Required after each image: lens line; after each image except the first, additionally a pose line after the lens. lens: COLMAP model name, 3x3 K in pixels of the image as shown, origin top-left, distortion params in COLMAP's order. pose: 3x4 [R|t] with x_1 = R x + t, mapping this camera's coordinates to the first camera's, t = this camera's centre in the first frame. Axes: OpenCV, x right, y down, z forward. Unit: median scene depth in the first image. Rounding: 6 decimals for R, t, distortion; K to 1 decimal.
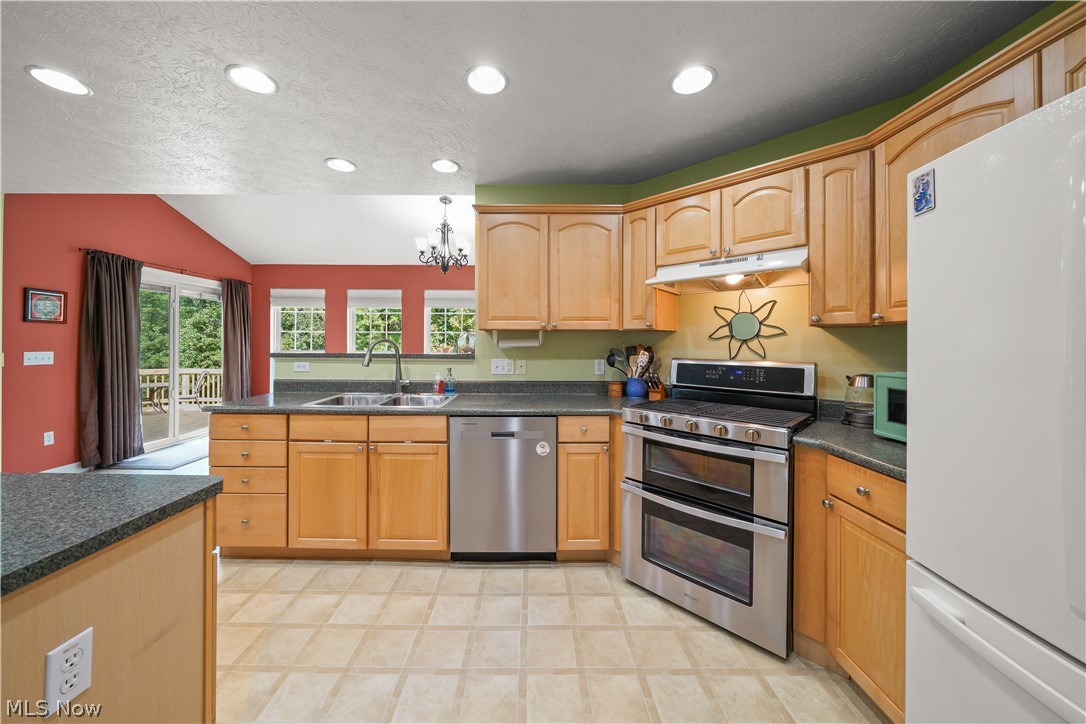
lens RADIAL K [[381.1, 0, 529.9], [0, 381.1, 345.1], [0, 0, 1]] dist [-0.003521, -0.000115]
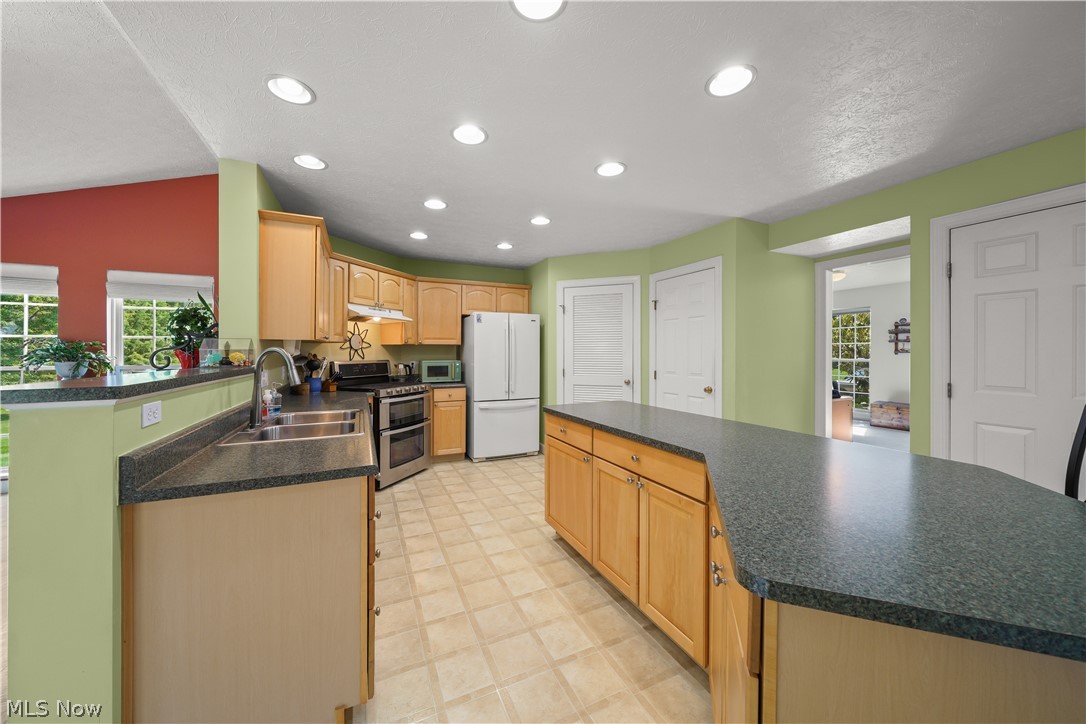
lens RADIAL K [[381.1, 0, 540.9], [0, 381.1, 356.5], [0, 0, 1]] dist [-0.003521, -0.000115]
pose [[-0.435645, -0.015952, 0.899977, -1.713013], [0.002946, 0.999812, 0.019148, -0.014408], [-0.900114, 0.010993, -0.435517, 1.172050]]
